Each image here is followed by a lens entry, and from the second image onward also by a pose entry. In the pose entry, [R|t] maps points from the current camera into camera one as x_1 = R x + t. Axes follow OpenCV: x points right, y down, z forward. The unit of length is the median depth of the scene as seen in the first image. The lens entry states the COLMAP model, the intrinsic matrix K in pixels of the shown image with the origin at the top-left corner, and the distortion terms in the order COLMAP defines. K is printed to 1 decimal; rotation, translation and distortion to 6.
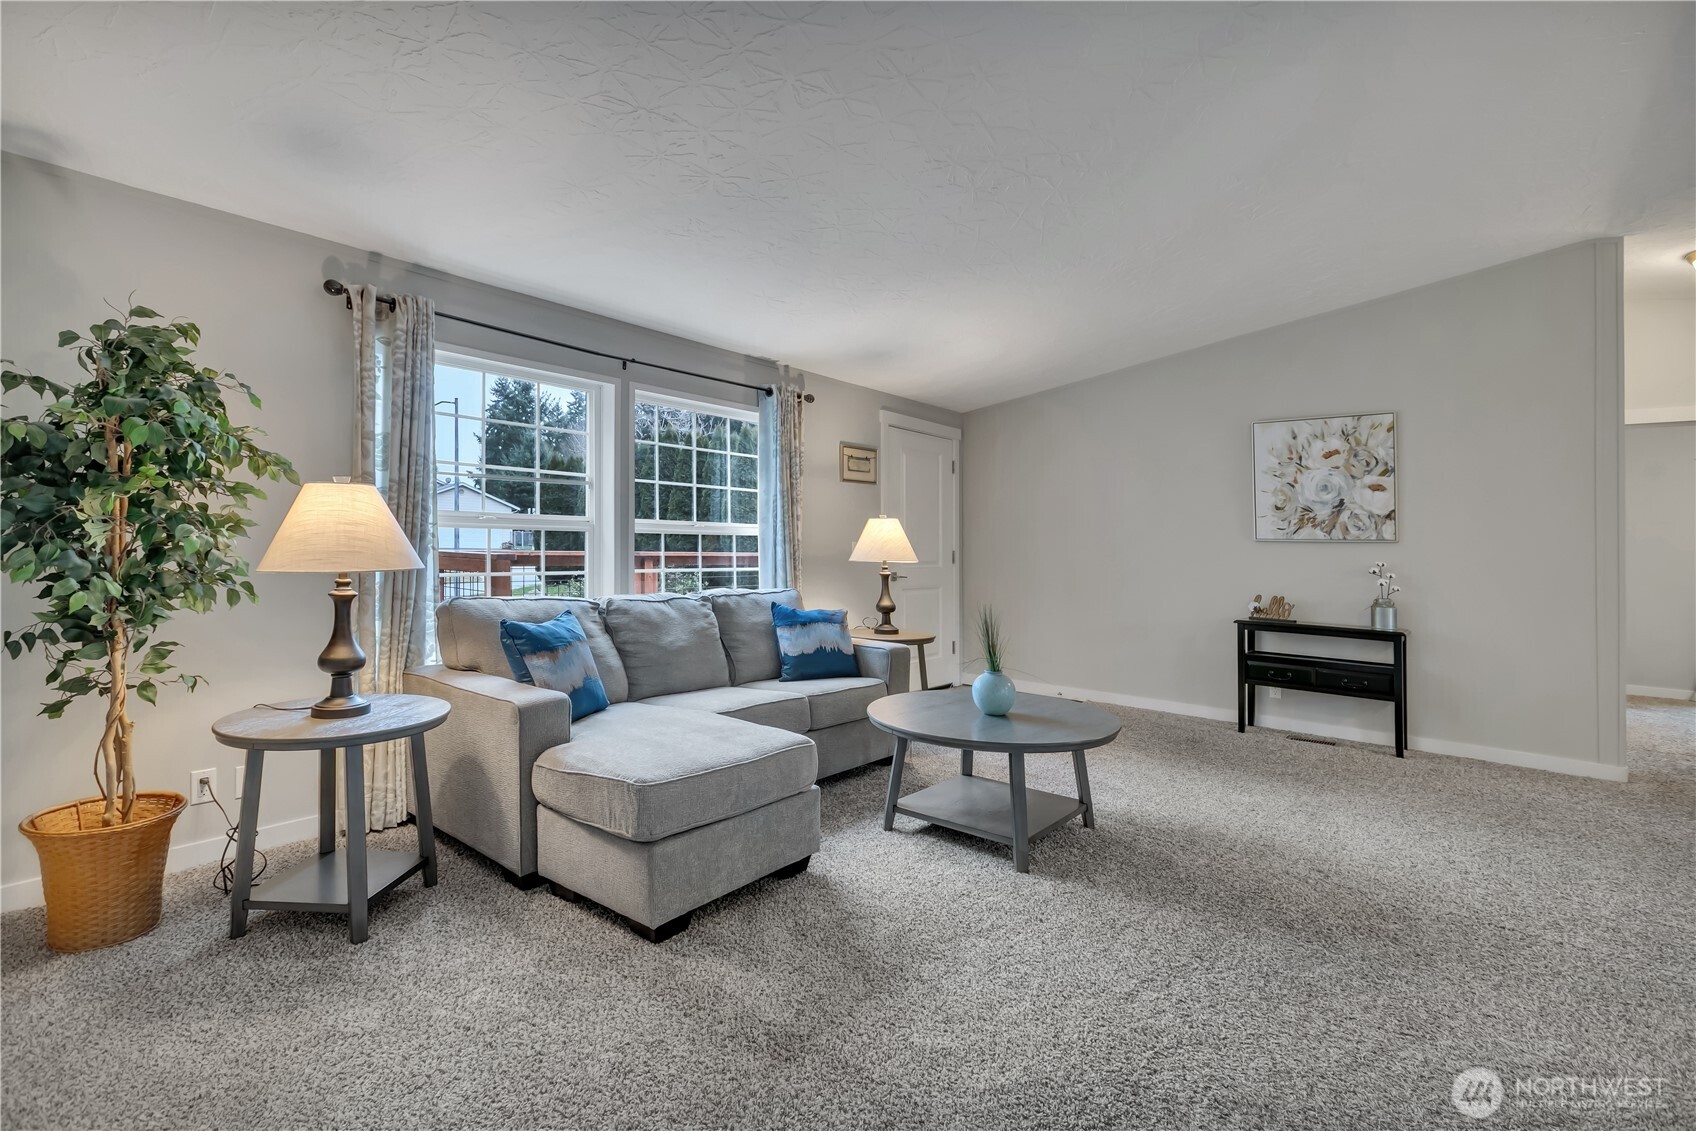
lens RADIAL K [[807.6, 0, 862.9], [0, 807.6, 525.6], [0, 0, 1]] dist [0.002695, 0.000132]
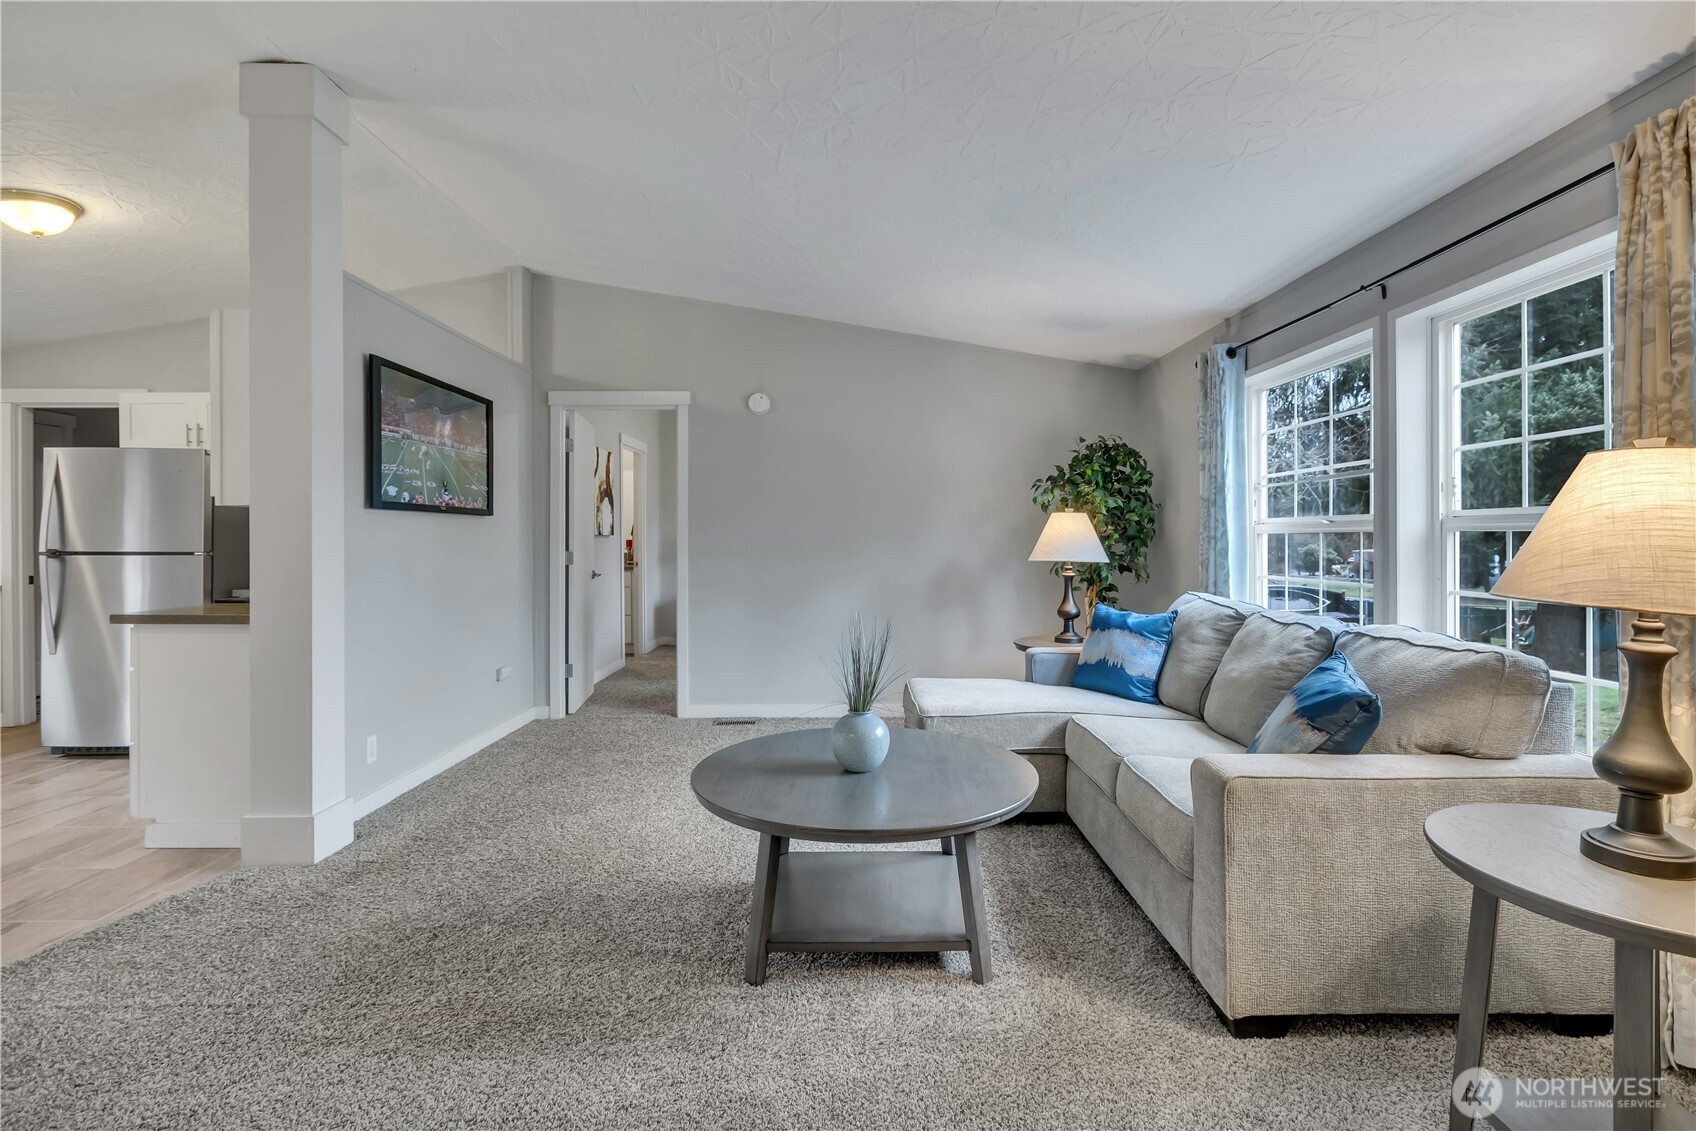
lens RADIAL K [[807.6, 0, 862.9], [0, 807.6, 525.6], [0, 0, 1]] dist [0.002695, 0.000132]
pose [[-0.761341, -0.032303, -0.647547, 0.418737], [-0.005187, 0.999030, -0.043738, 0.028287], [0.648331, -0.029941, -0.760769, 1.031653]]
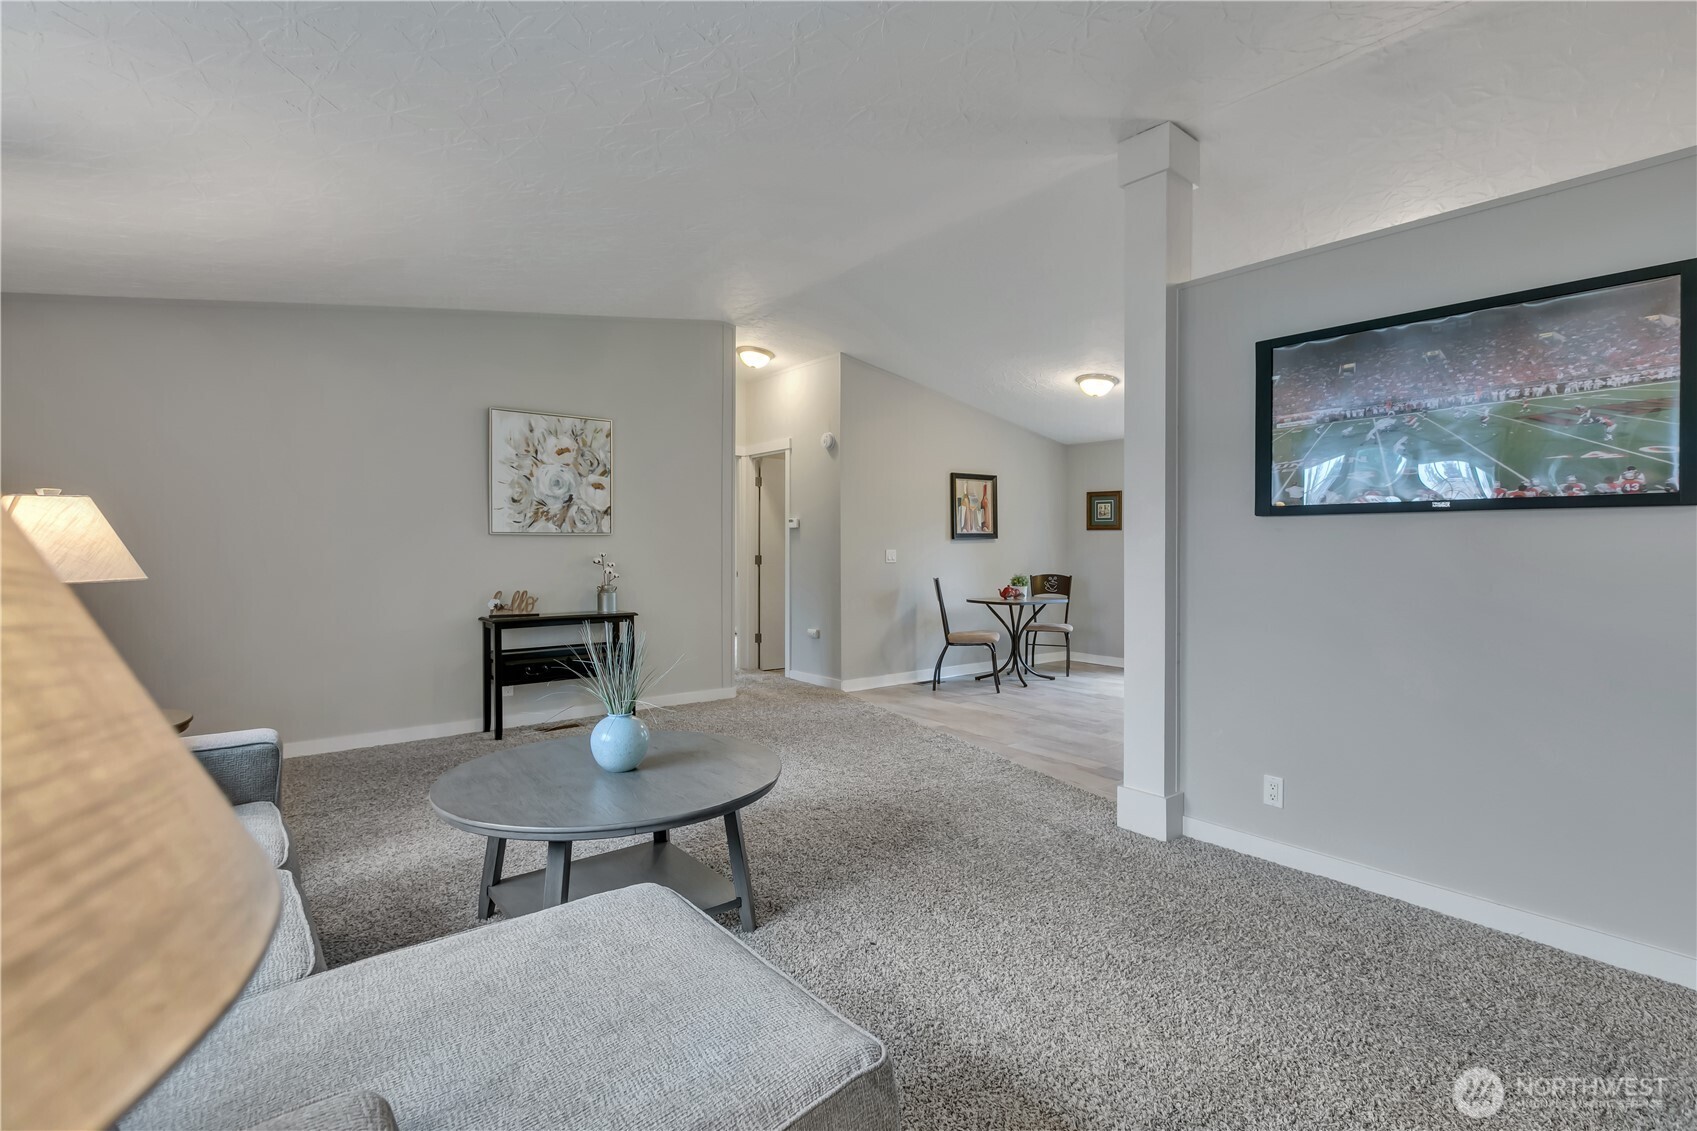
lens RADIAL K [[786.9, 0, 849.9], [0, 786.9, 531.8], [0, 0, 1]] dist [0.000026, 0.000181]
pose [[0.202893, -0.004346, 0.979191, -0.345006], [-0.020430, 0.999754, 0.008670, -0.000462], [-0.978988, -0.021764, 0.202755, 0.426410]]
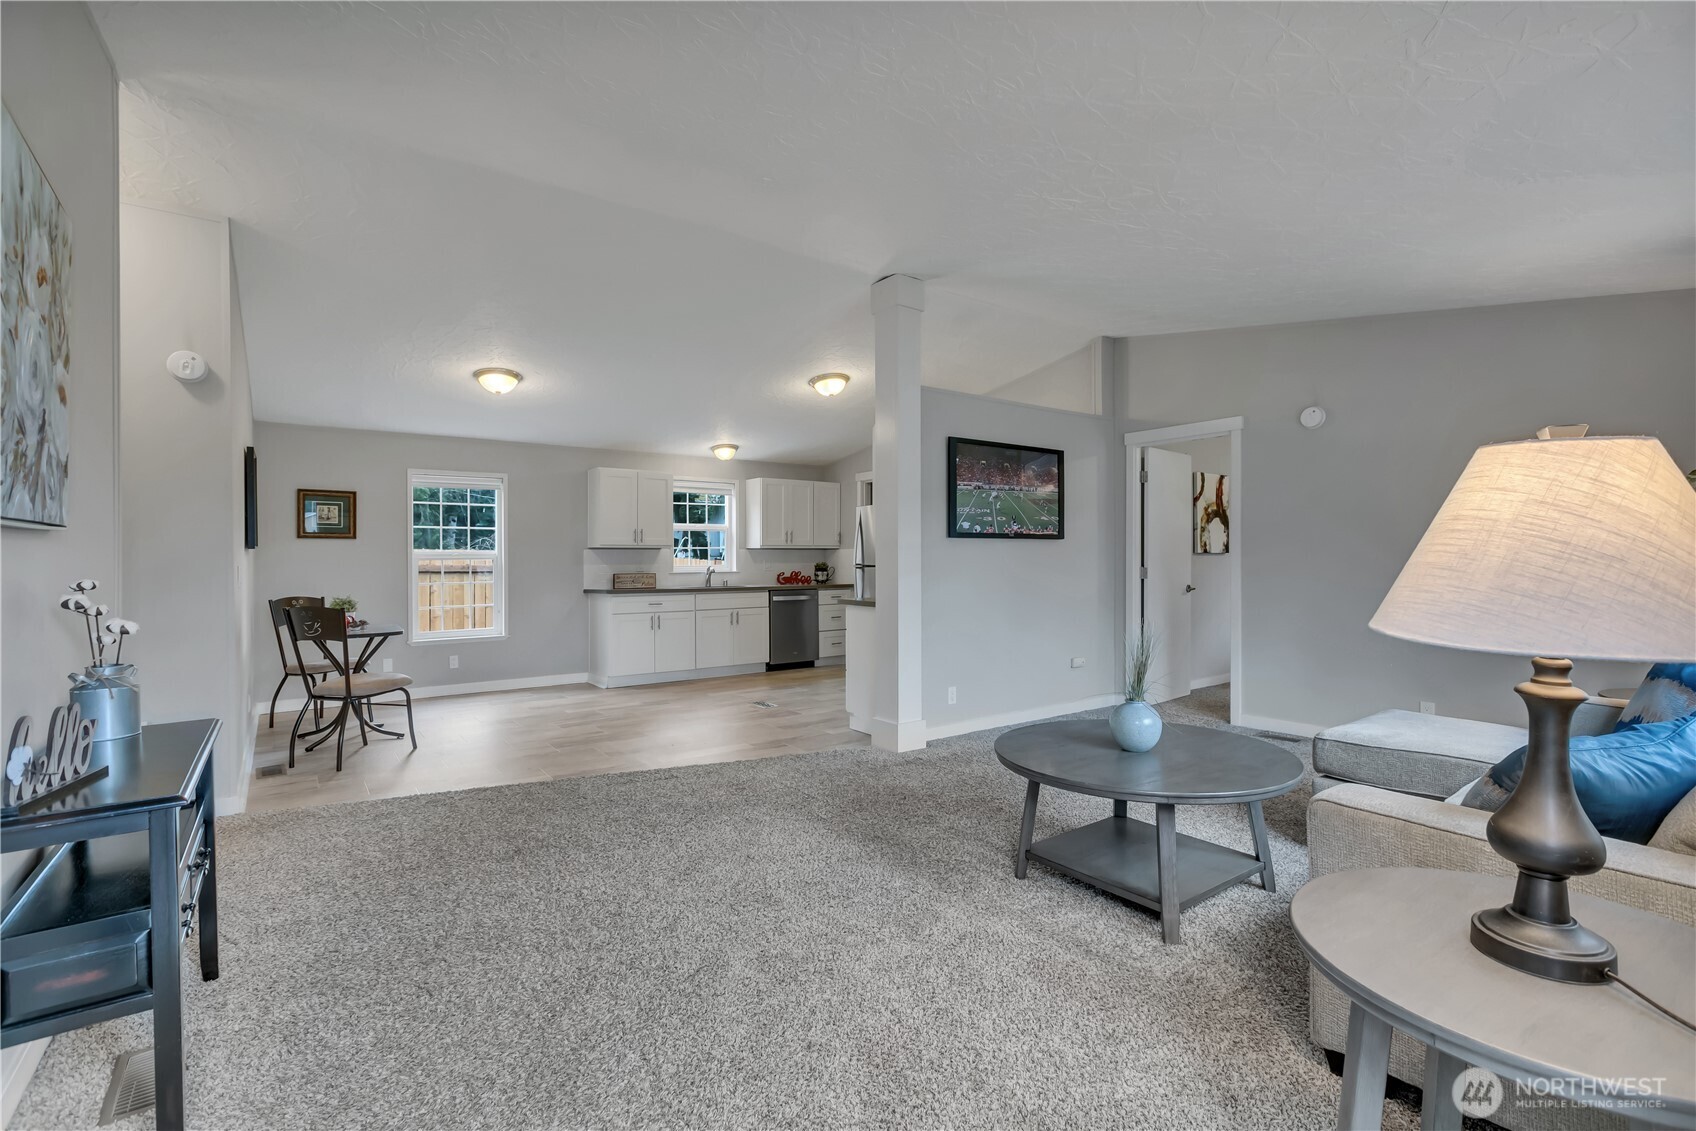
lens RADIAL K [[807.6, 0, 862.9], [0, 807.6, 525.6], [0, 0, 1]] dist [0.002695, 0.000132]
pose [[-0.967316, -0.008273, 0.253440, 0.138356], [-0.021758, 0.998490, -0.050450, 0.025873], [-0.252640, -0.054316, -0.966035, 1.280950]]
